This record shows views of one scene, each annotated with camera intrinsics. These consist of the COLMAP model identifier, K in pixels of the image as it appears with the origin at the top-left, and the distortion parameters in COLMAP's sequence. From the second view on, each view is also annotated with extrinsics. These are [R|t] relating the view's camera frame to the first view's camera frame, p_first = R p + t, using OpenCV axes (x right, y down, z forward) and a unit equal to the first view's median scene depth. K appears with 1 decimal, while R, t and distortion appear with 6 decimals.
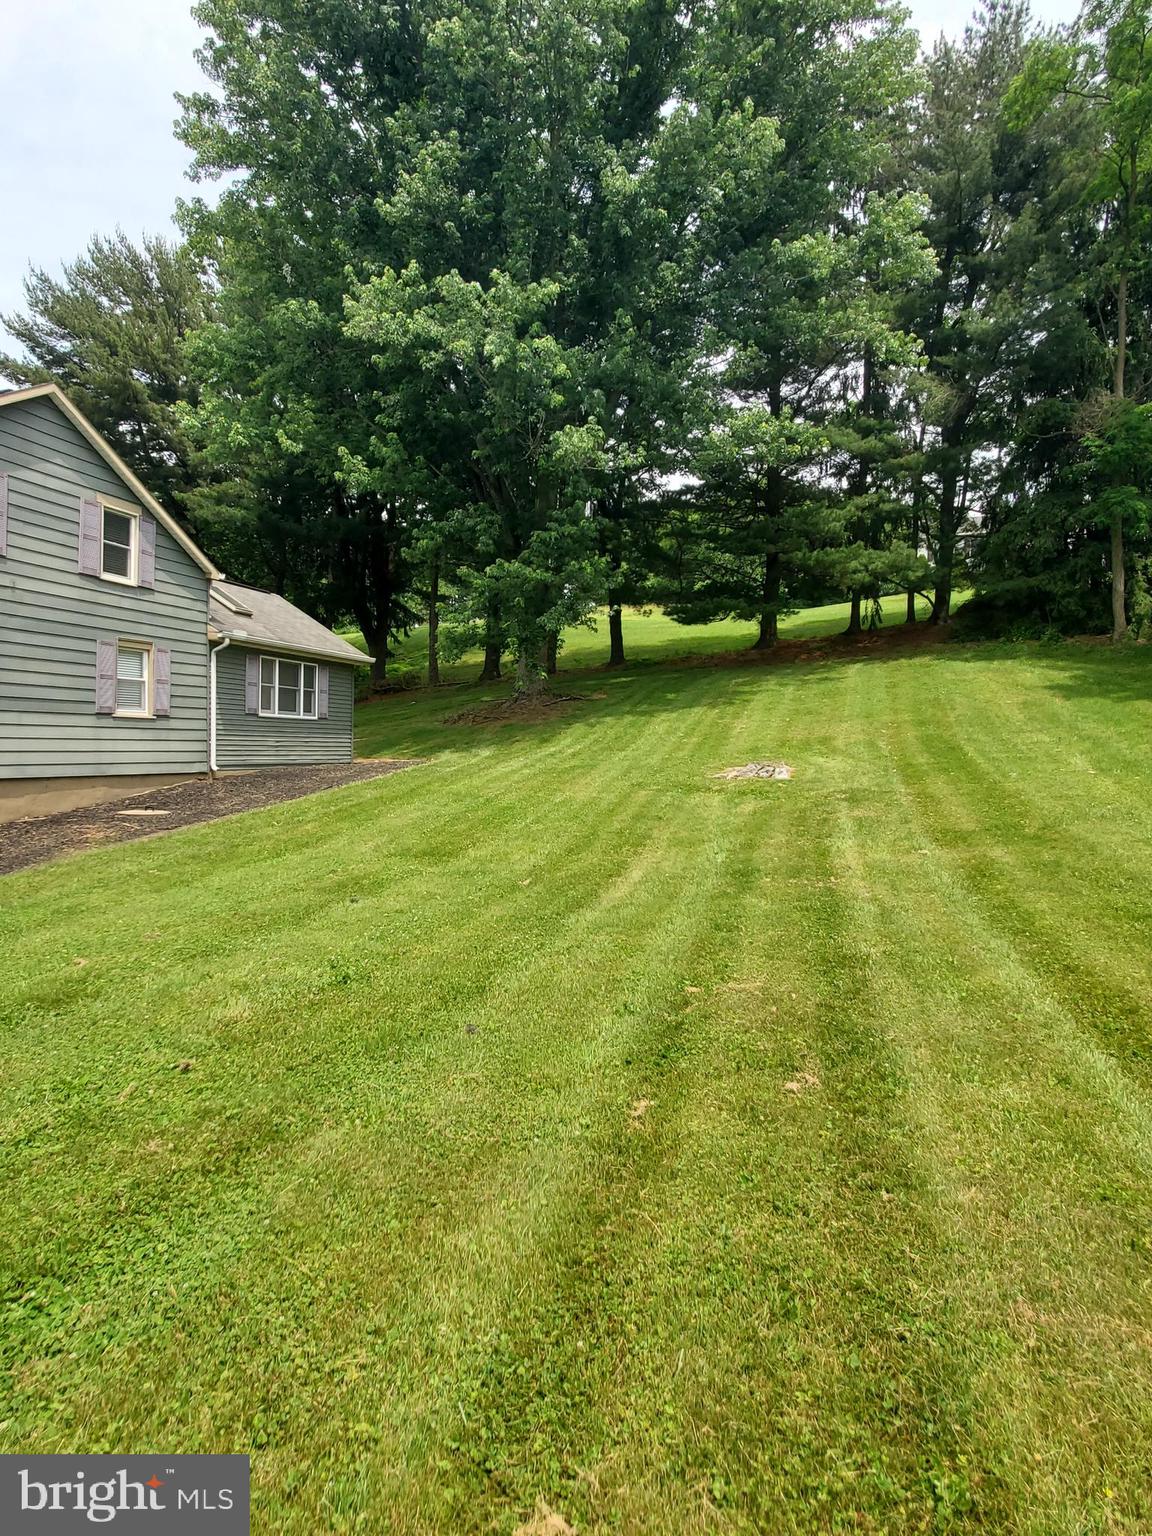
lens RADIAL K [[900.4, 0, 576.0], [0, 900.4, 768.0], [0, 0, 1]] dist [0.015620, -0.000320]
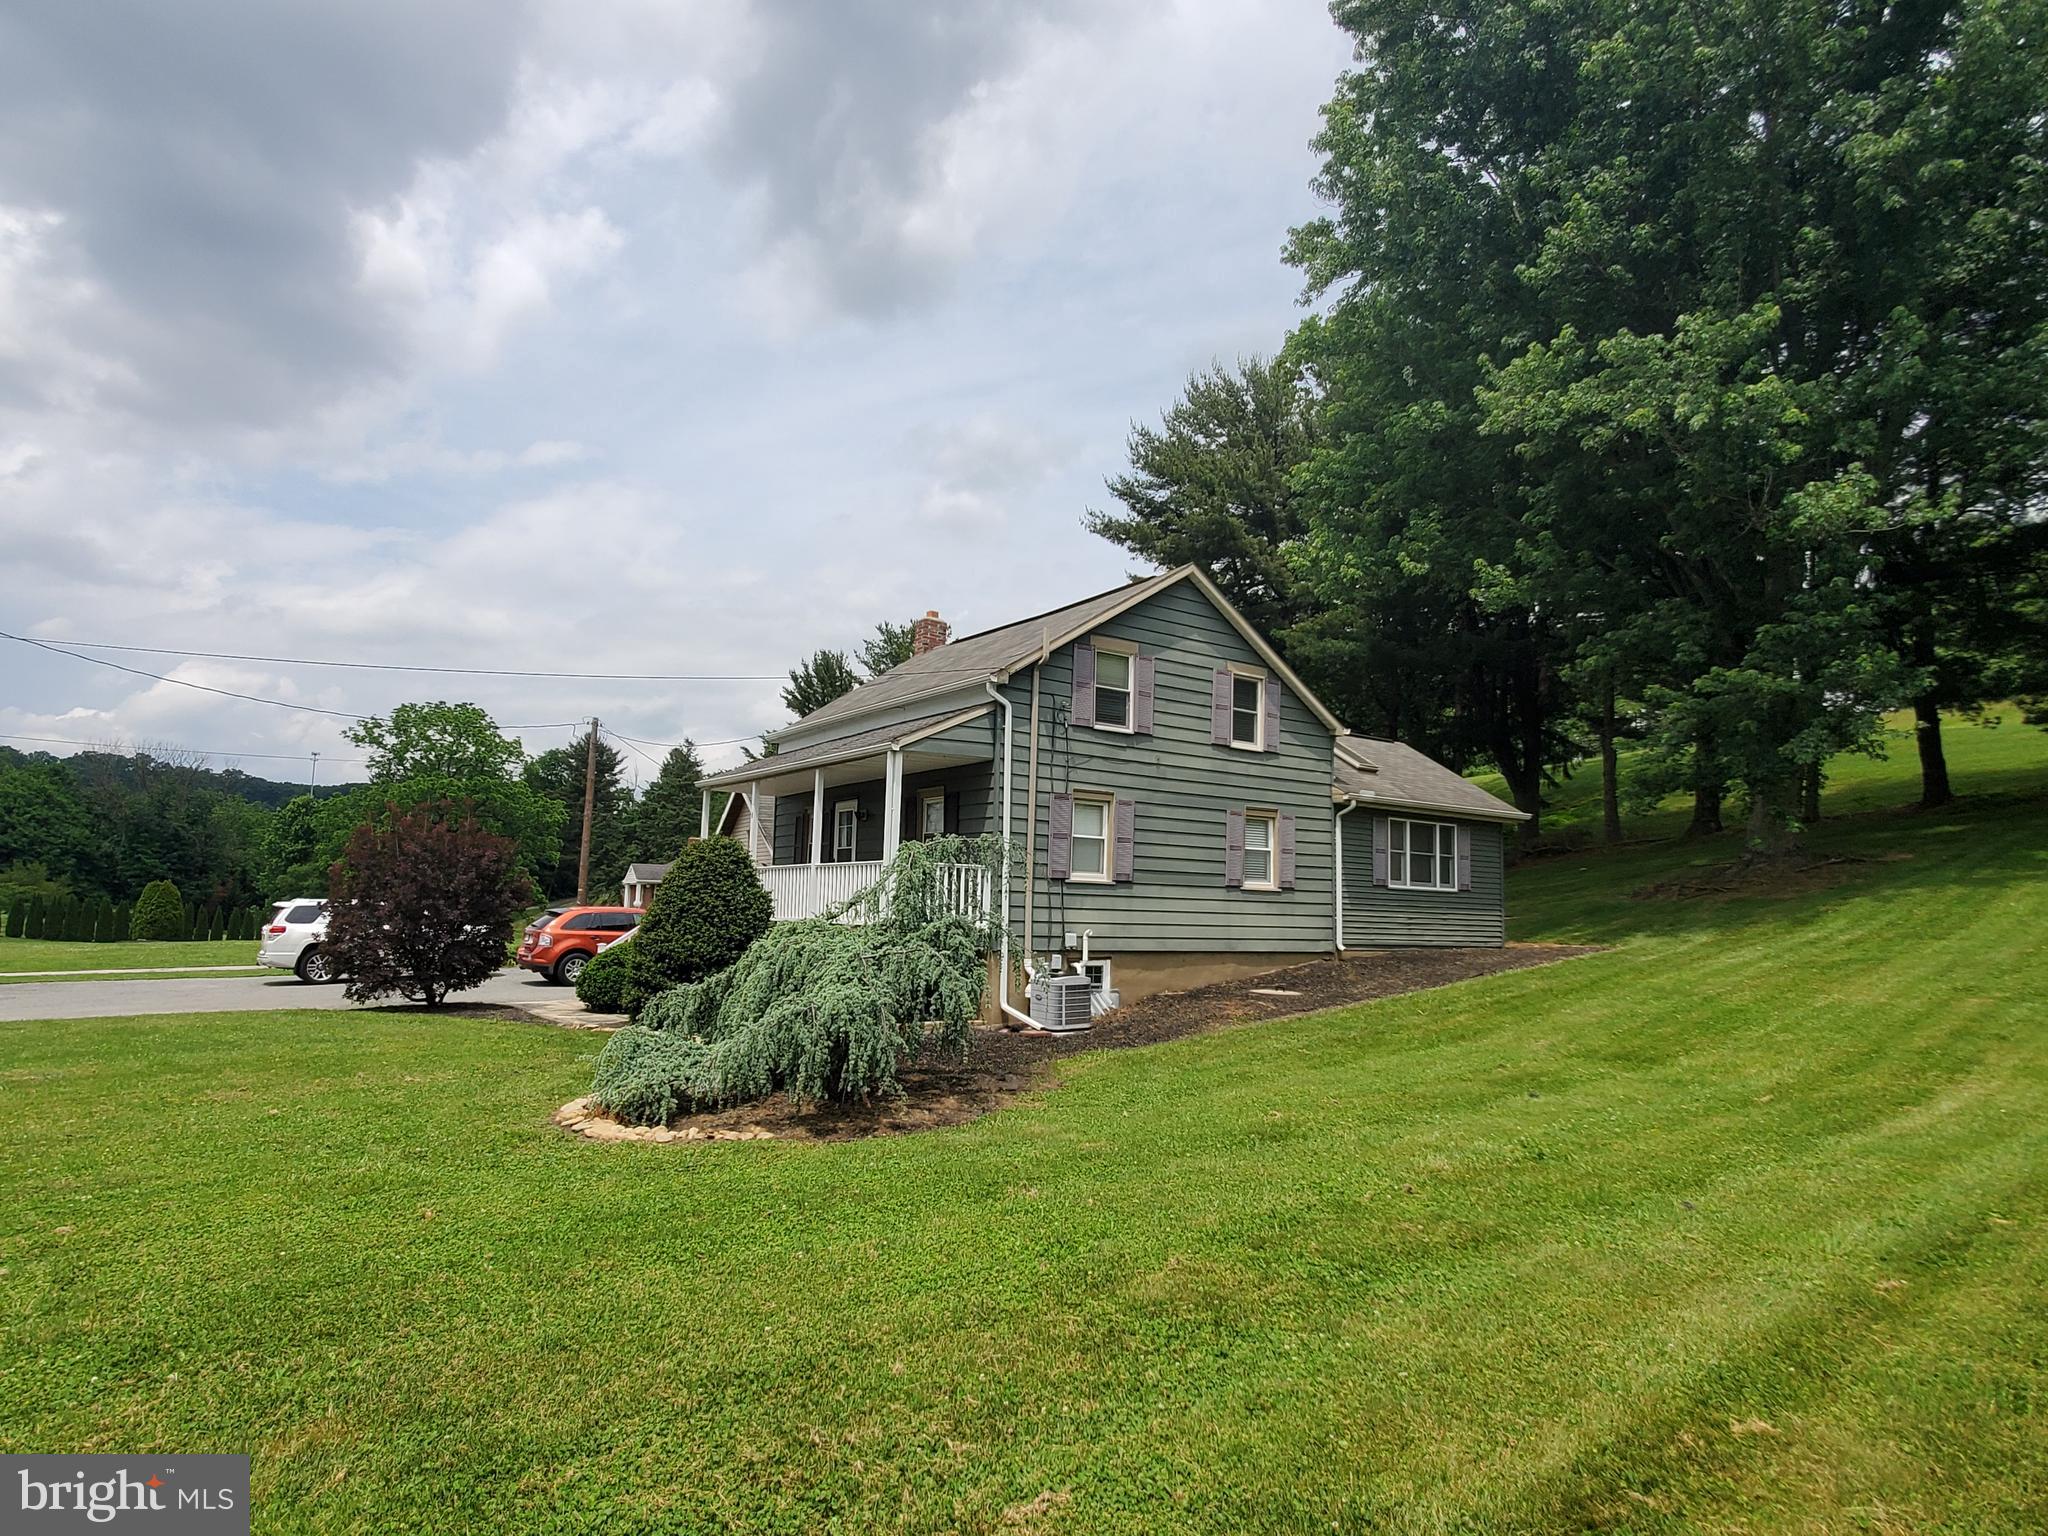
lens RADIAL K [[1200.6, 0, 980.3], [0, 1200.6, 781.7], [0, 0, 1]] dist [0.015620, -0.000320]
pose [[0.803829, -0.055209, -0.592293, 0.015832], [-0.030757, 0.990495, -0.134067, 0.006511], [0.594065, 0.125984, 0.794491, -0.130086]]
